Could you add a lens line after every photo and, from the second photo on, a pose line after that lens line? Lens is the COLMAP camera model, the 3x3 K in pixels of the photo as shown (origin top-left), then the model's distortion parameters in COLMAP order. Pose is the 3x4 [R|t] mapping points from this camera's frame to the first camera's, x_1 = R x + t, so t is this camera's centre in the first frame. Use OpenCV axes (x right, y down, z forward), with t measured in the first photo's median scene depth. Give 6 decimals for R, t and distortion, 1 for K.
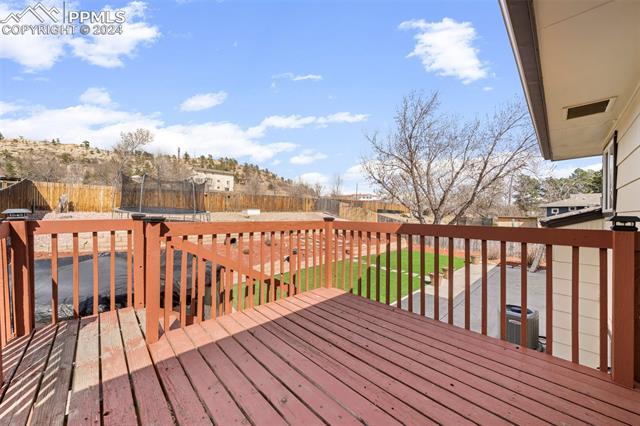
lens RADIAL K [[234.4, 0, 318.6], [0, 234.4, 213.3], [0, 0, 1]] dist [-0.000097, -0.000067]
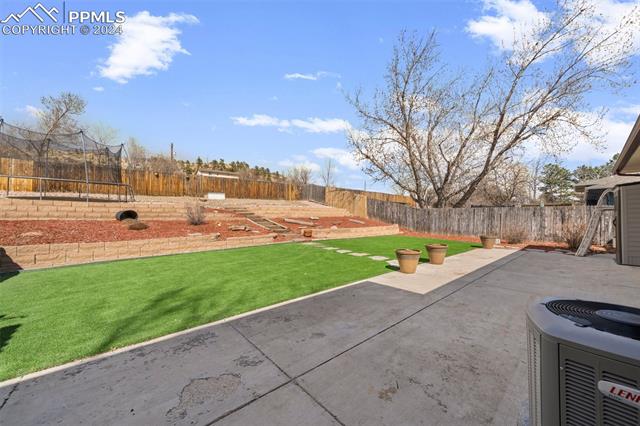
lens RADIAL K [[234.4, 0, 318.7], [0, 234.4, 215.4], [0, 0, 1]] dist [-0.000097, -0.000067]
pose [[0.998124, -0.013966, -0.059607, 0.131549], [0.013544, 0.999880, -0.007477, 0.070086], [0.059705, 0.006656, 0.998194, 0.173671]]
